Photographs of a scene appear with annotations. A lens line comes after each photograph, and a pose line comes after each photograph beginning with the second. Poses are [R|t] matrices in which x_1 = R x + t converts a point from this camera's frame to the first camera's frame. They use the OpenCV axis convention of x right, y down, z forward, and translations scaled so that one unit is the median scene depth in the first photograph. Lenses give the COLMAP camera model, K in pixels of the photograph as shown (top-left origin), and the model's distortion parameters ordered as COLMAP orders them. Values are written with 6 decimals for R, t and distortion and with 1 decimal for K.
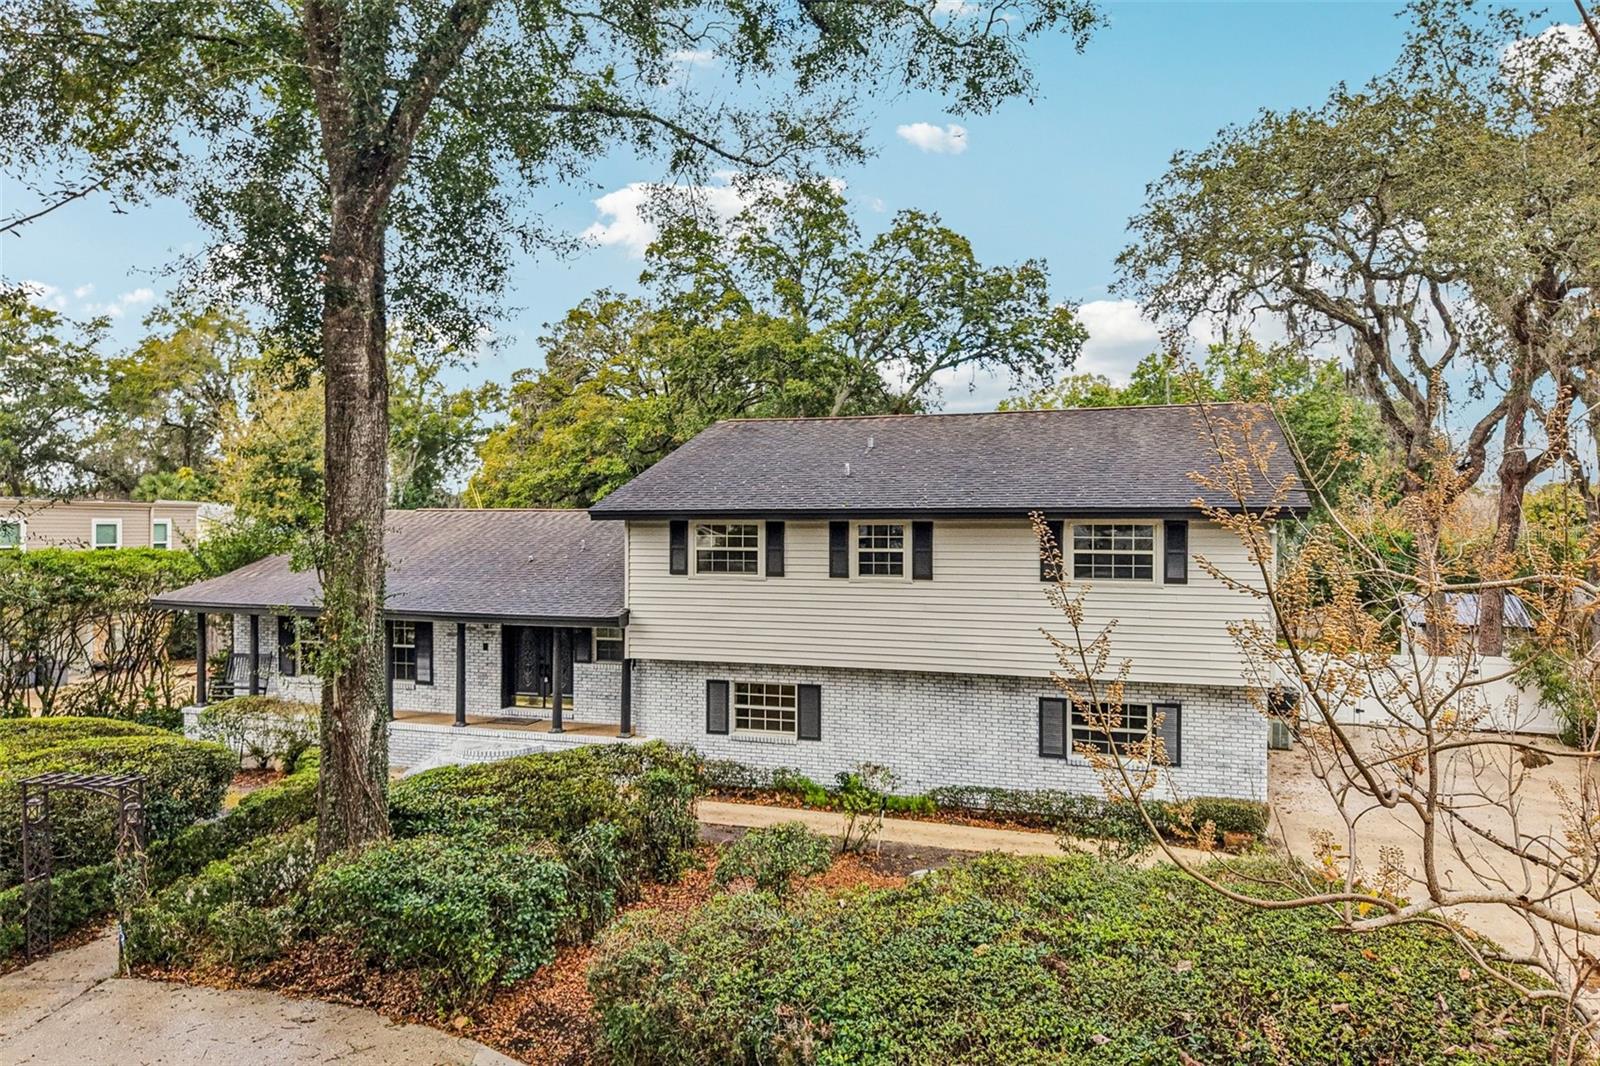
lens RADIAL K [[1126.0, 0, 797.7], [0, 1126.0, 555.2], [0, 0, 1]] dist [0.008740, -0.013342]
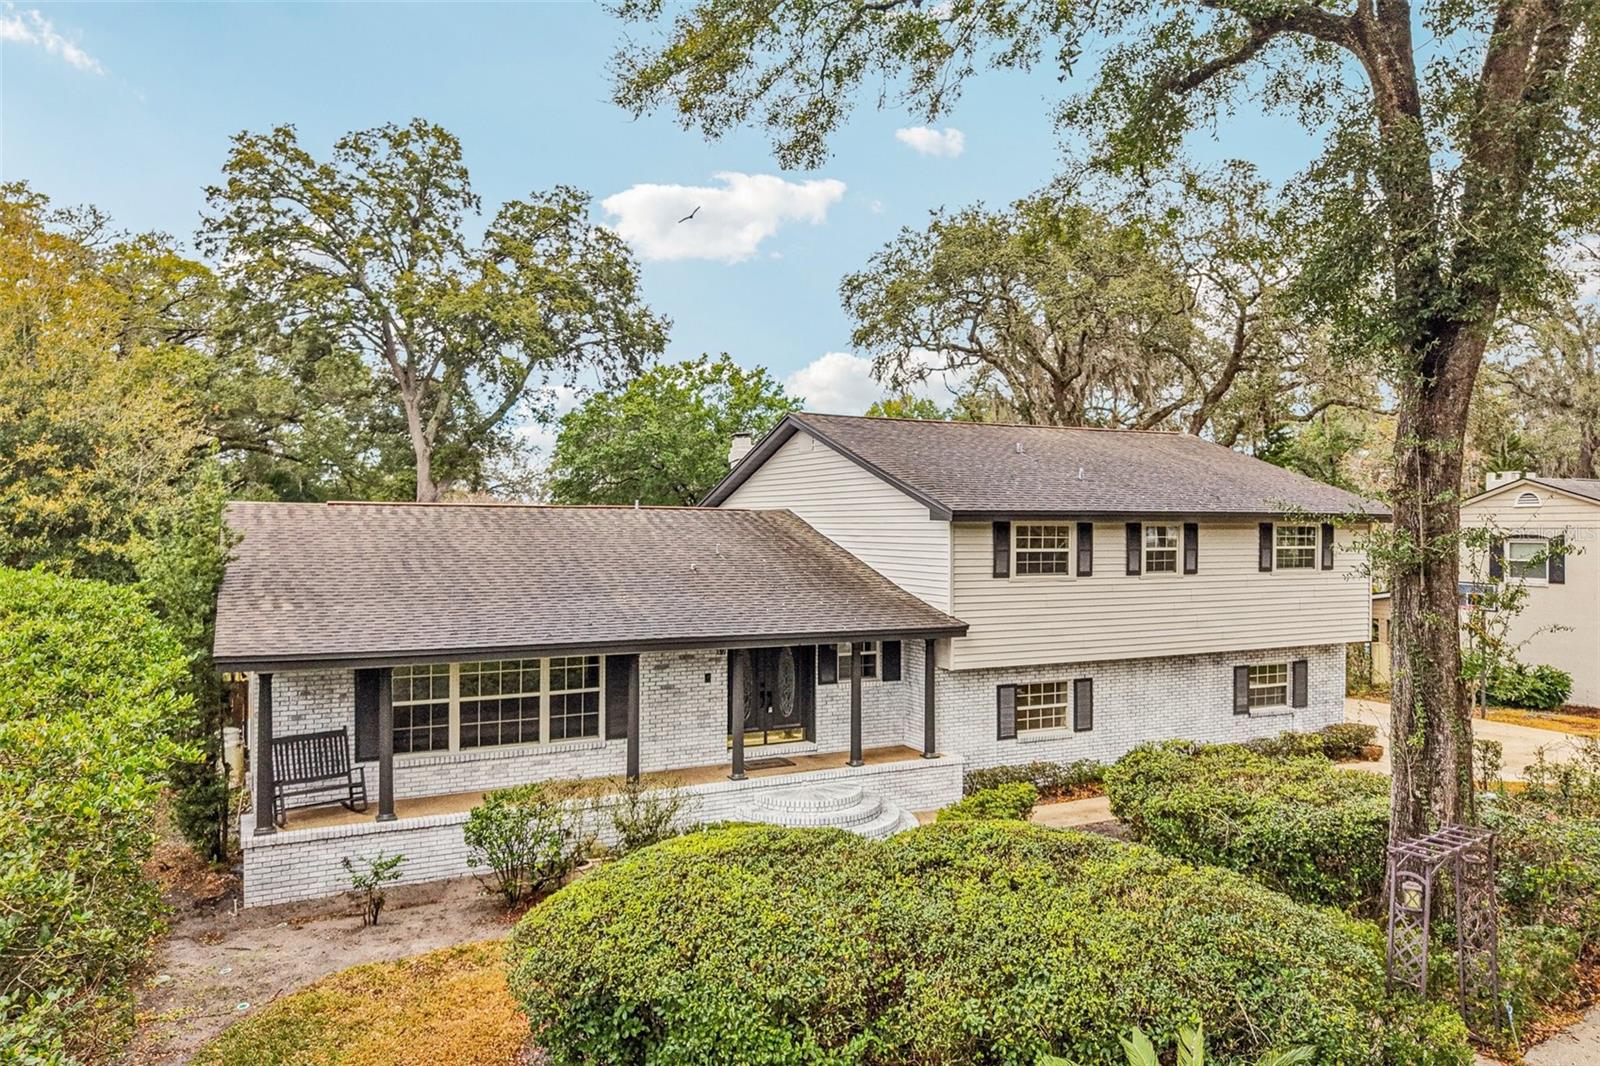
lens RADIAL K [[1126.0, 0, 797.9], [0, 1126.0, 531.4], [0, 0, 1]] dist [0.008740, -0.013342]
pose [[0.684788, -0.009676, 0.728678, -0.948143], [0.010205, 0.999941, 0.003688, -0.028375], [-0.728671, 0.004911, 0.684847, 0.480920]]
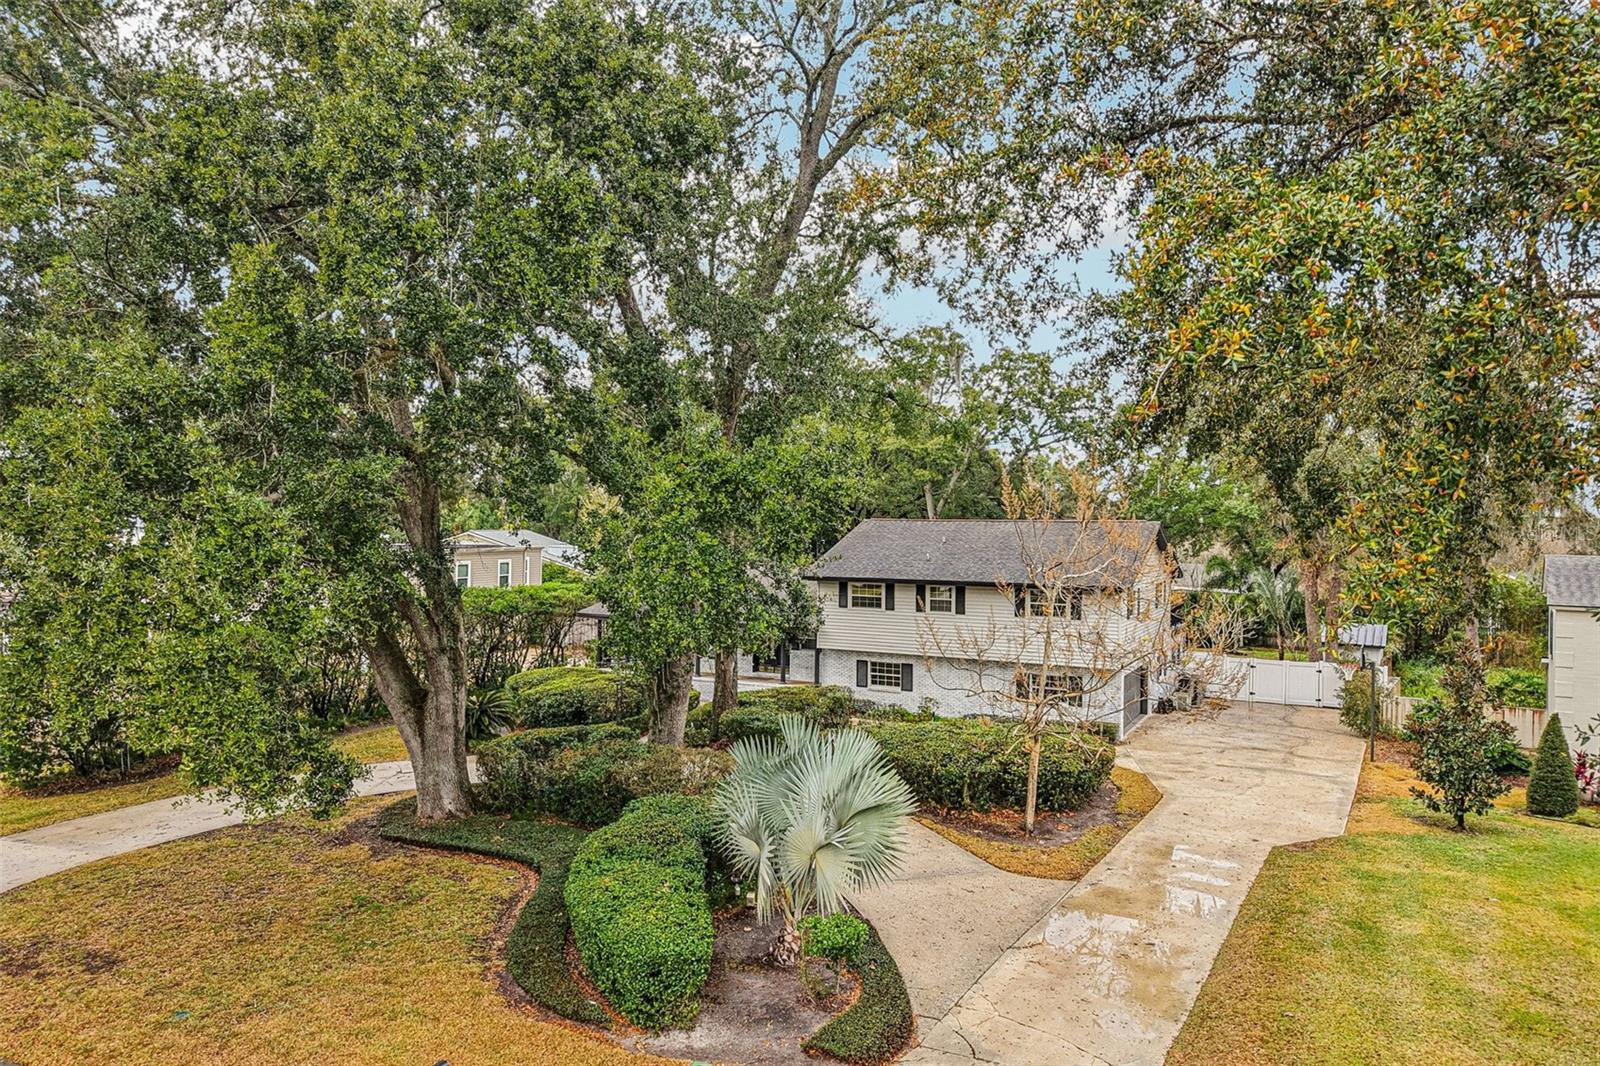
lens RADIAL K [[1126.0, 0, 784.8], [0, 1126.0, 542.7], [0, 0, 1]] dist [0.008740, -0.013342]
pose [[0.987200, 0.011085, -0.159103, 0.115407], [-0.012689, 0.999878, -0.009069, -0.083130], [0.158983, 0.010972, 0.987220, -1.058011]]
